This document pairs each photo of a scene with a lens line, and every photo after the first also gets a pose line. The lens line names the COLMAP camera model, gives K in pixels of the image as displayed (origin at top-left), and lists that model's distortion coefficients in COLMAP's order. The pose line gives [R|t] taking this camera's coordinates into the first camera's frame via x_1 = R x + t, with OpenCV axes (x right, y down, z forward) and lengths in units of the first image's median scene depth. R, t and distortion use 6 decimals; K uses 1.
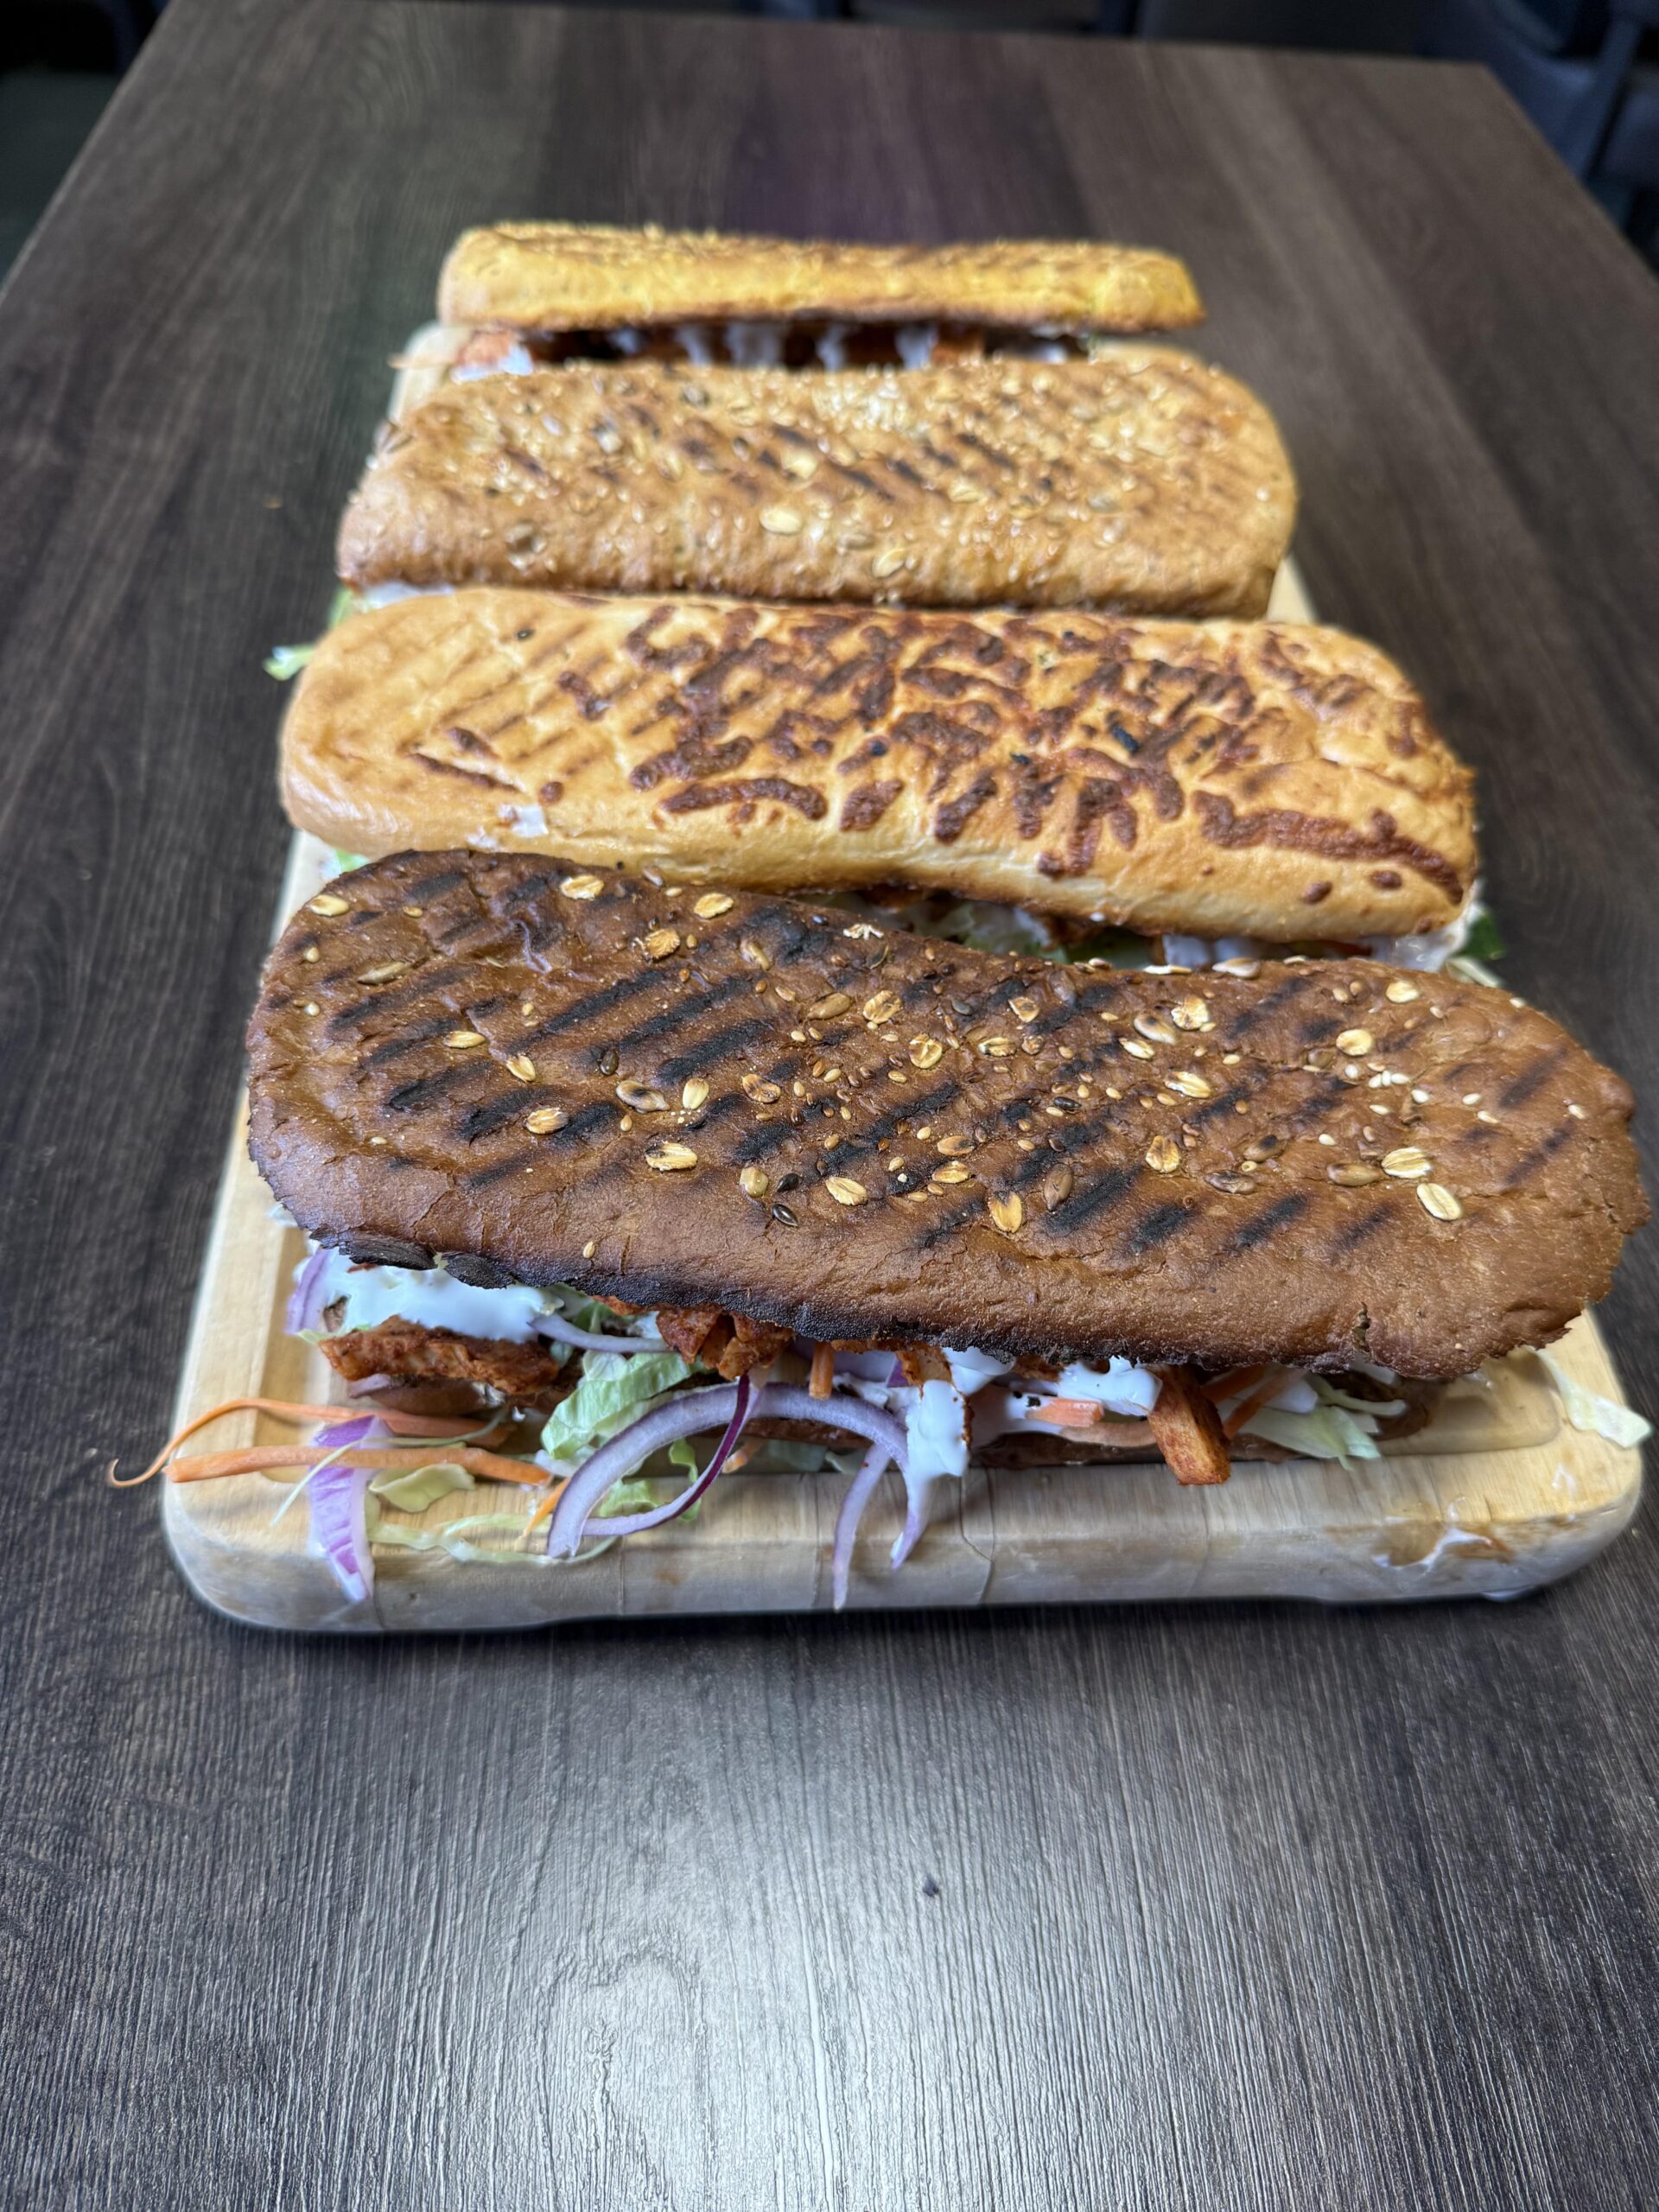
lens RADIAL K [[1529.1, 0, 824.7], [0, 1529.1, 1112.4], [0, 0, 1]] dist [0.092575, -0.152252]
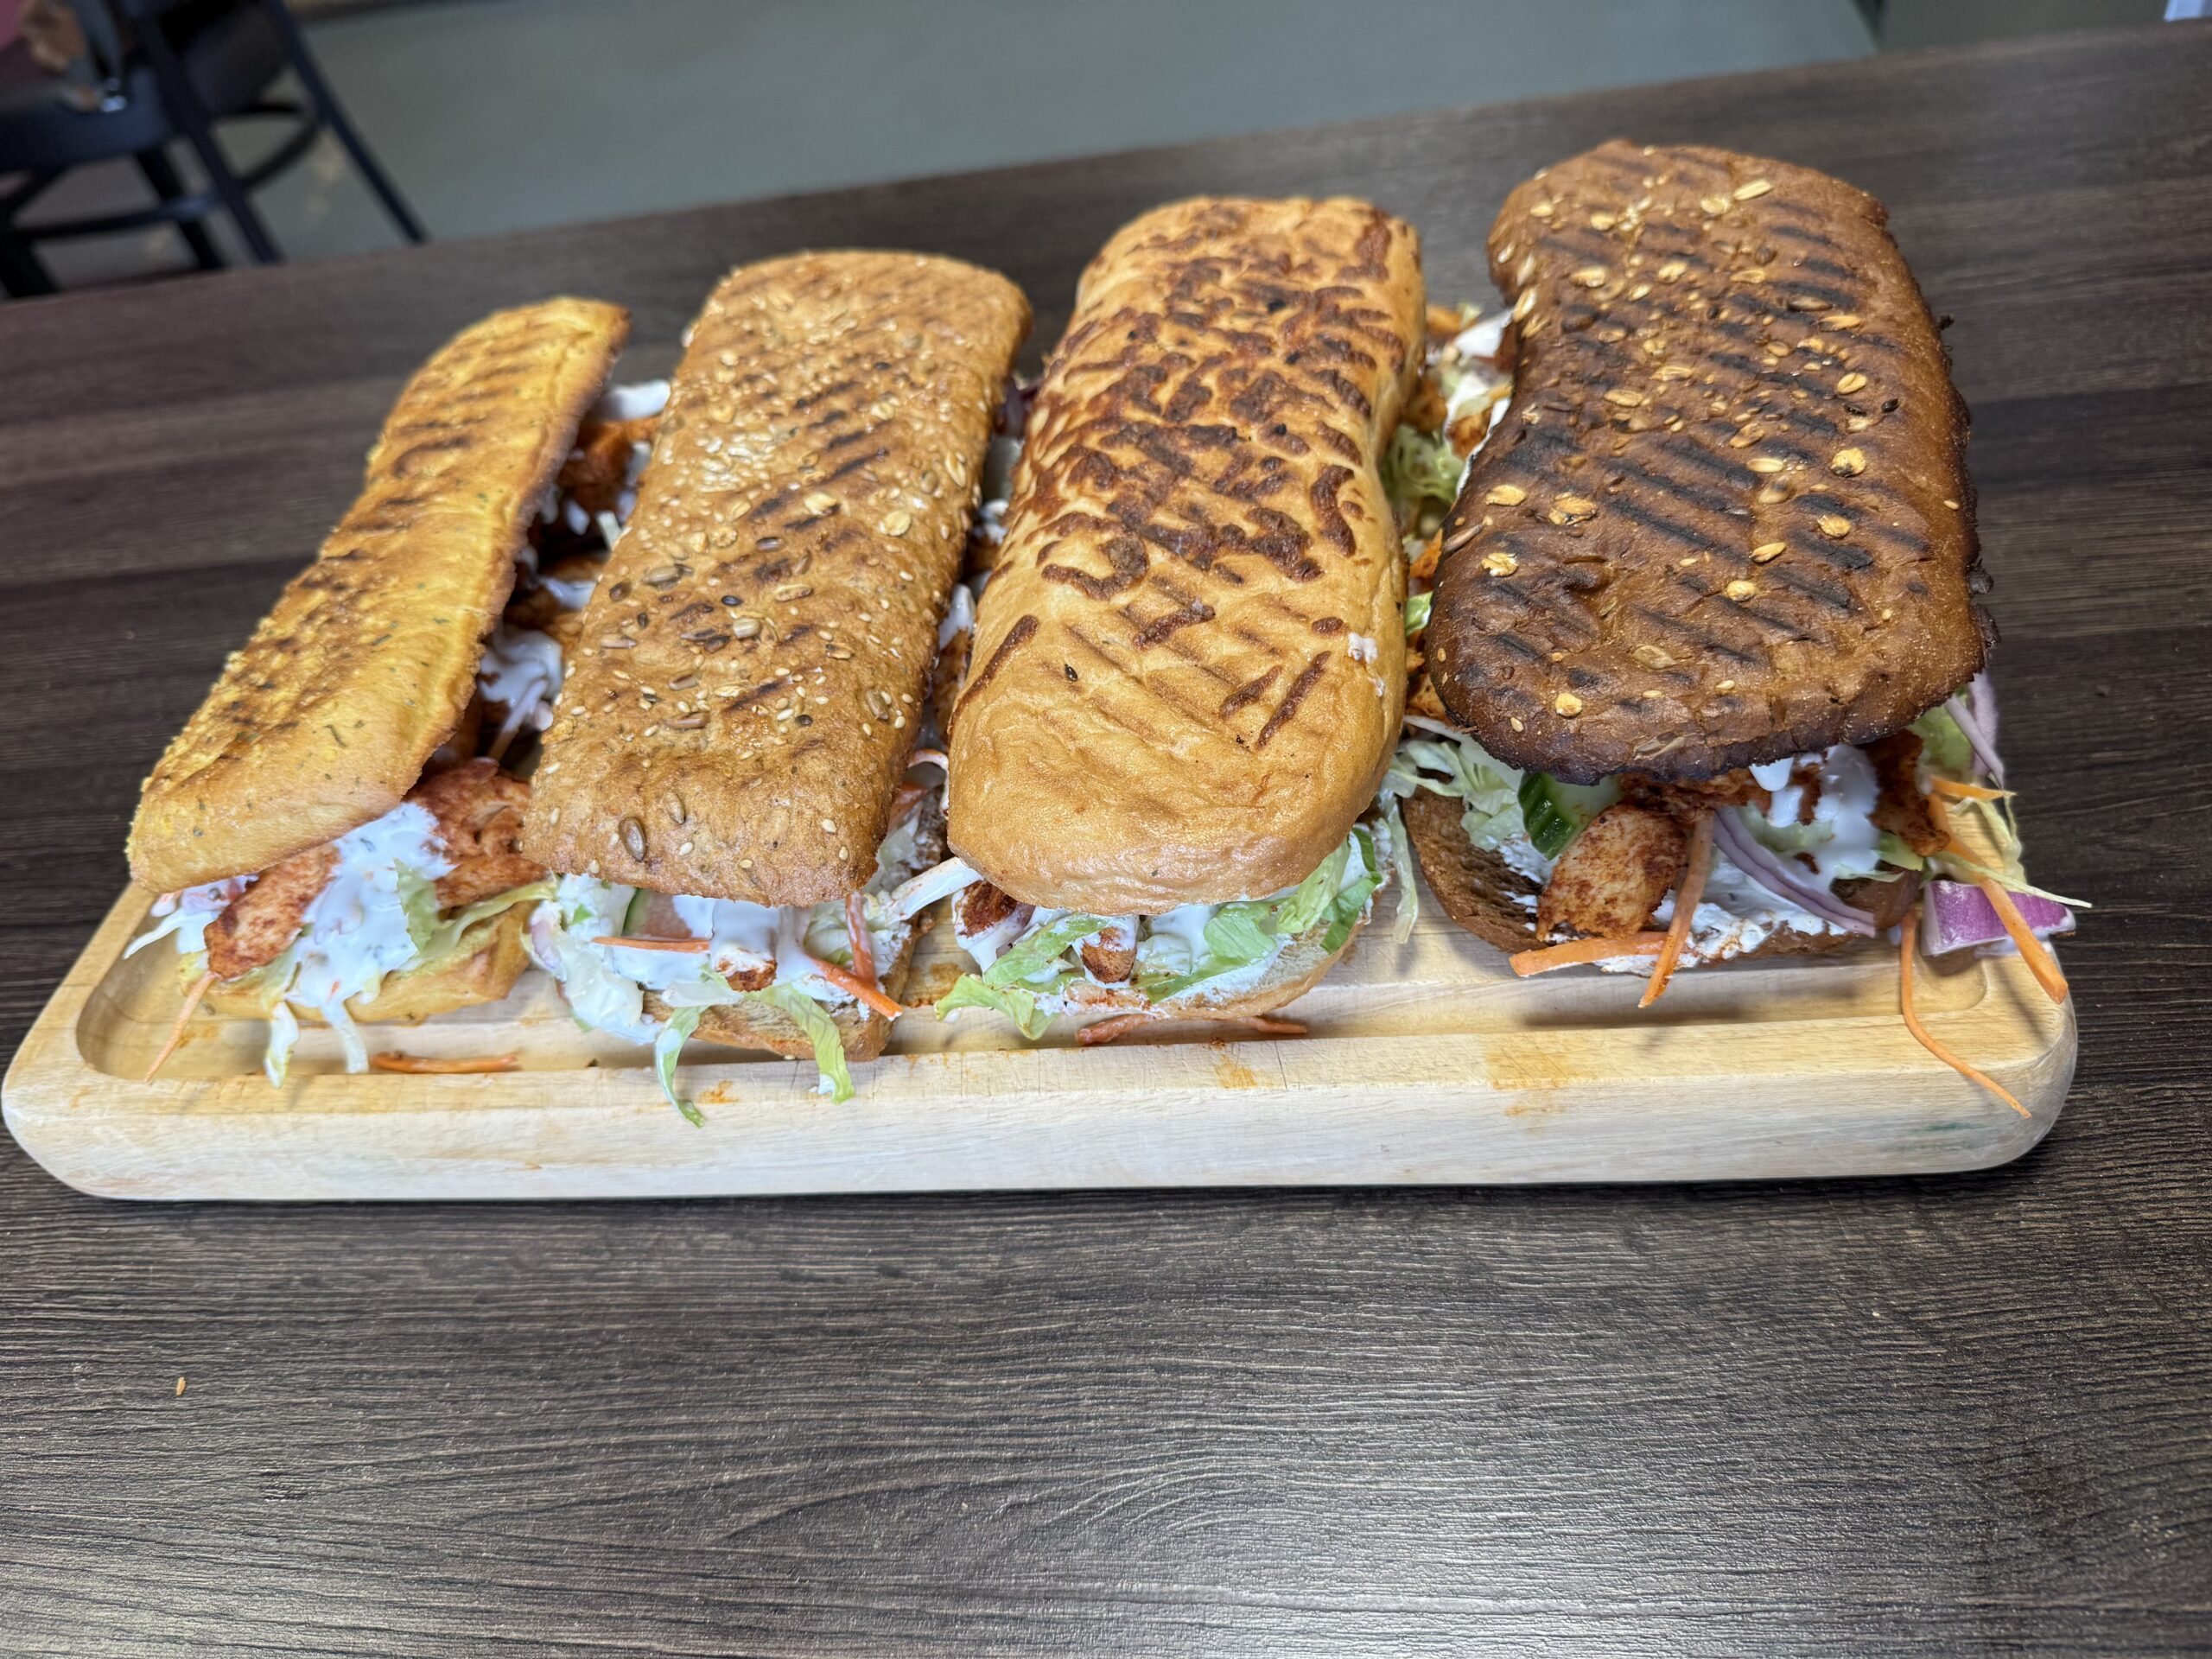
lens RADIAL K [[1529.1, 0, 1106.0], [0, 1529.1, 829.5], [0, 0, 1]] dist [0.092575, -0.152252]
pose [[0.128125, -0.771236, 0.623522, -0.860562], [0.877624, 0.380988, 0.290904, -0.540467], [-0.461910, 0.509945, 0.725669, 0.394459]]
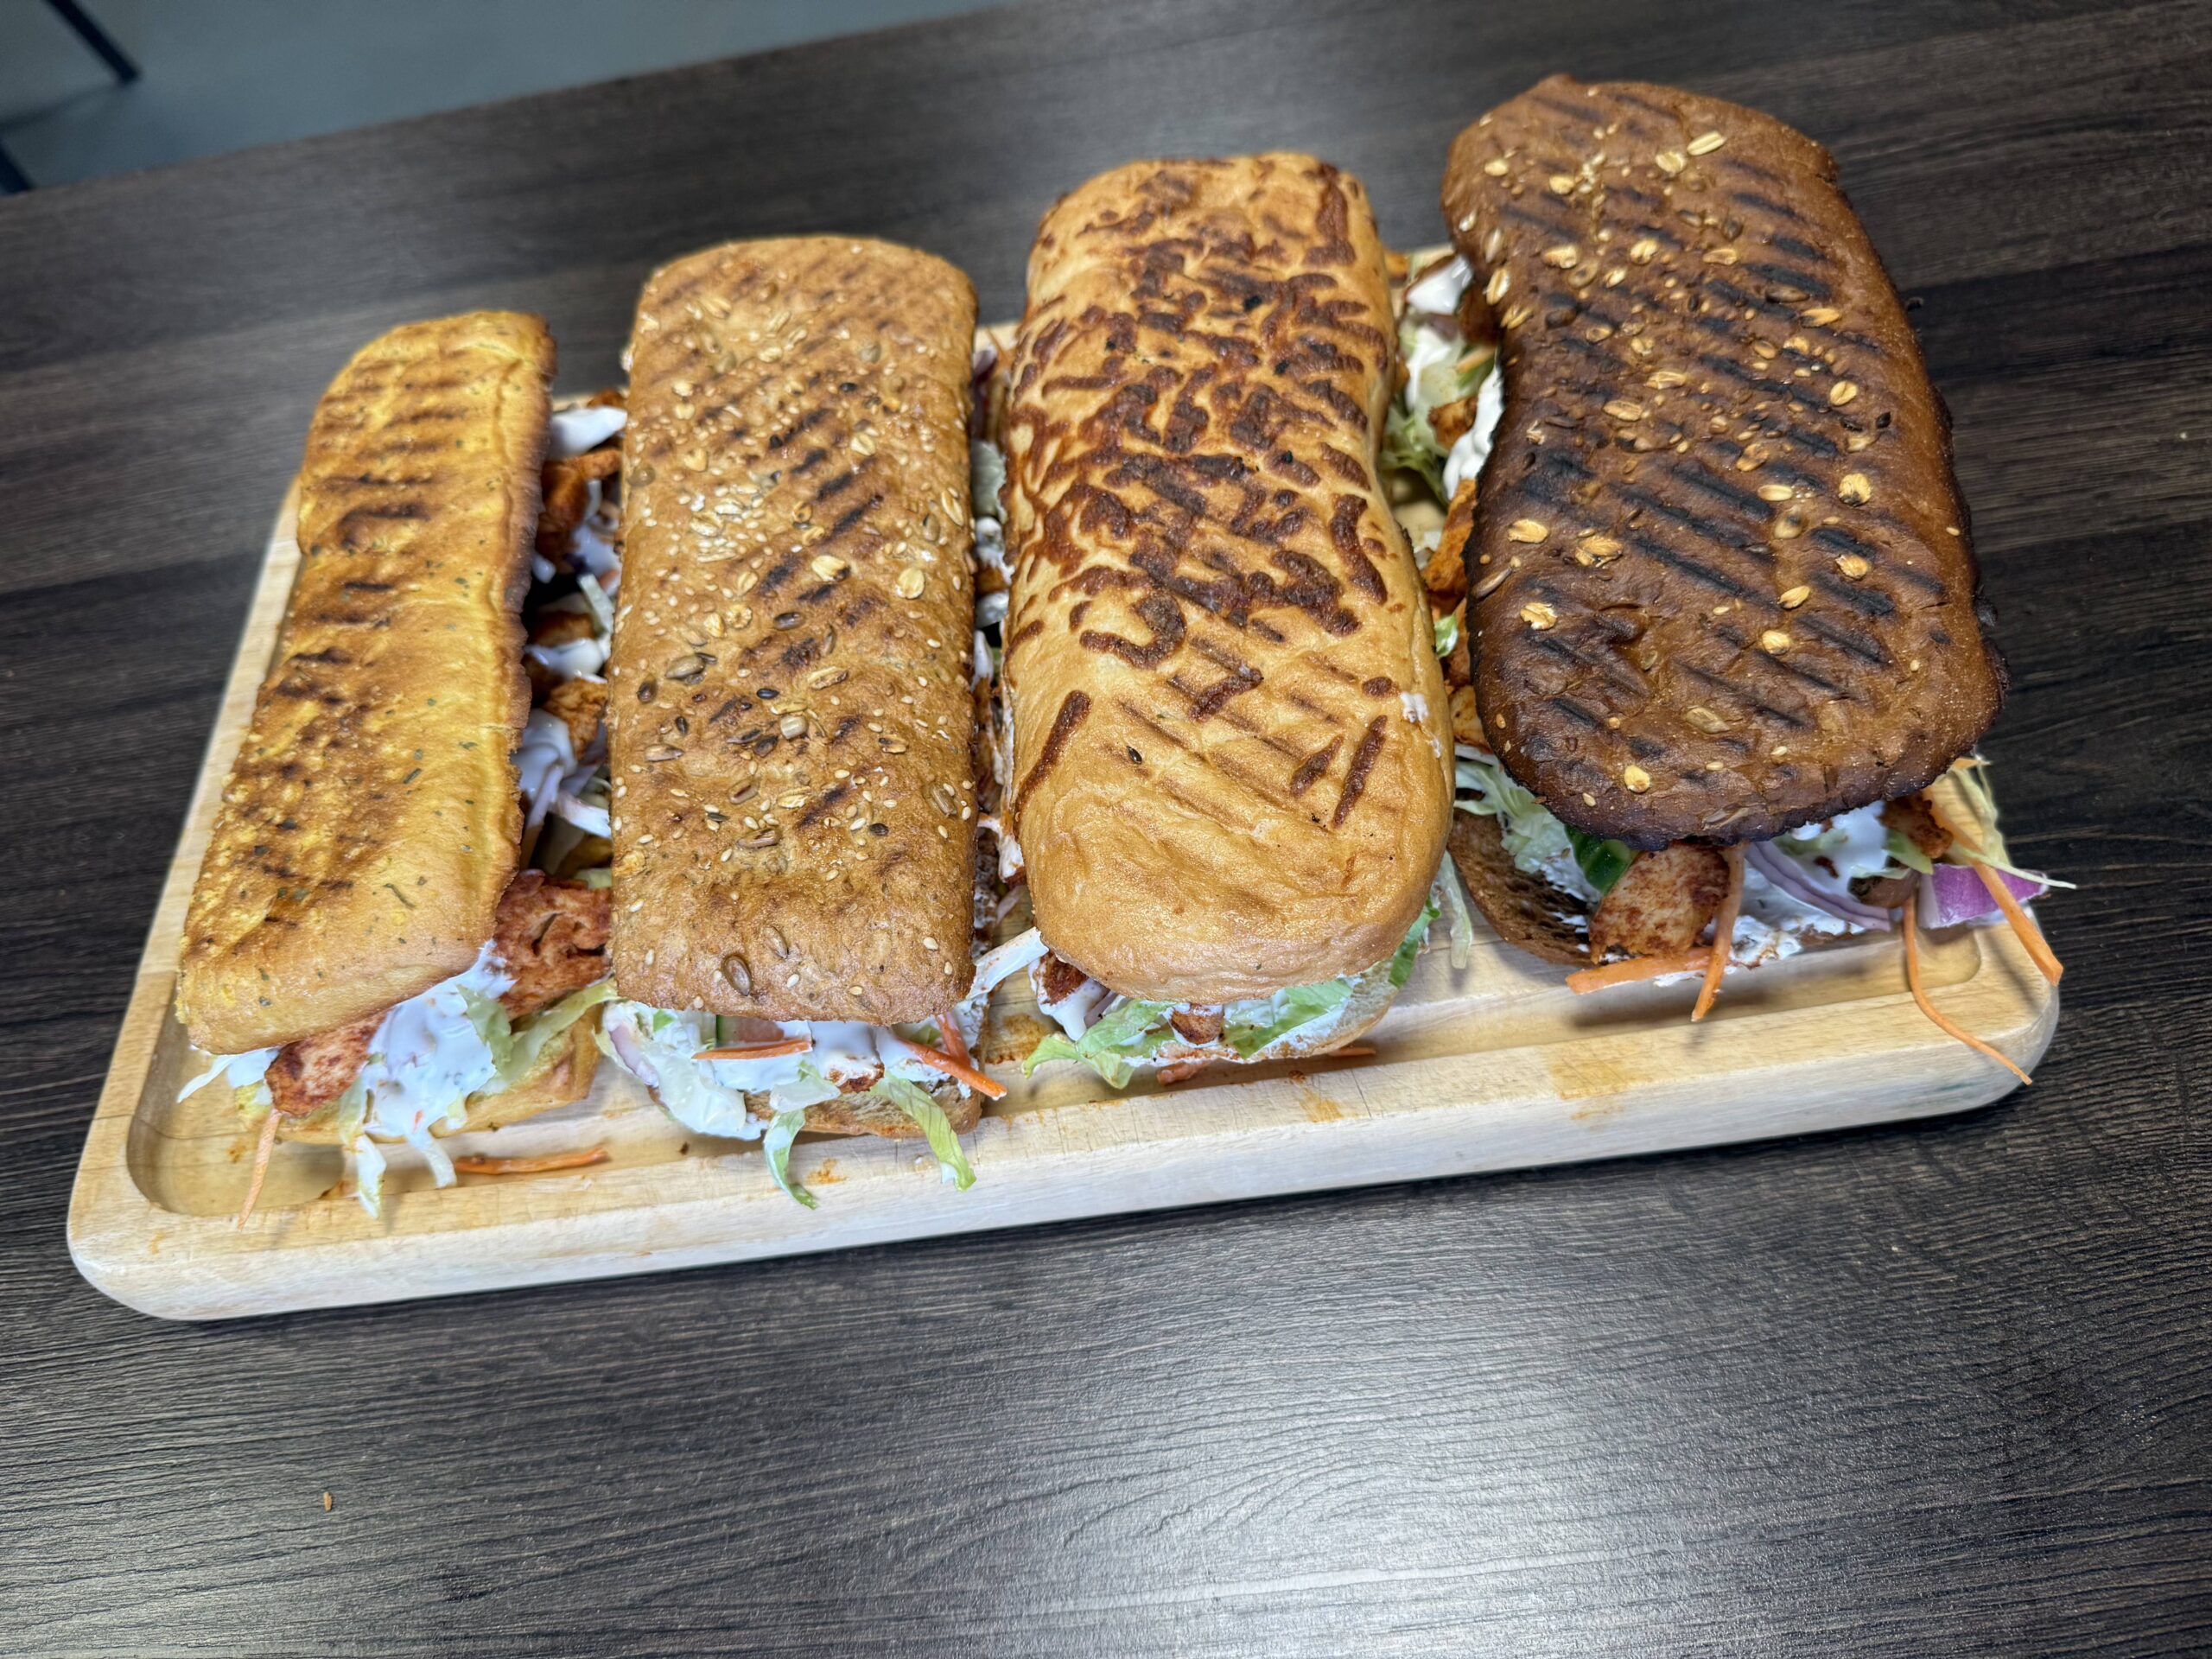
lens RADIAL K [[1526.5, 0, 1091.3], [0, 1526.5, 823.6], [0, 0, 1]] dist [0.104488, -0.173006]
pose [[-0.021143, -0.865791, 0.499960, -0.720912], [0.871254, 0.229322, 0.433967, -0.755174], [-0.490376, 0.444768, 0.749475, 0.348104]]
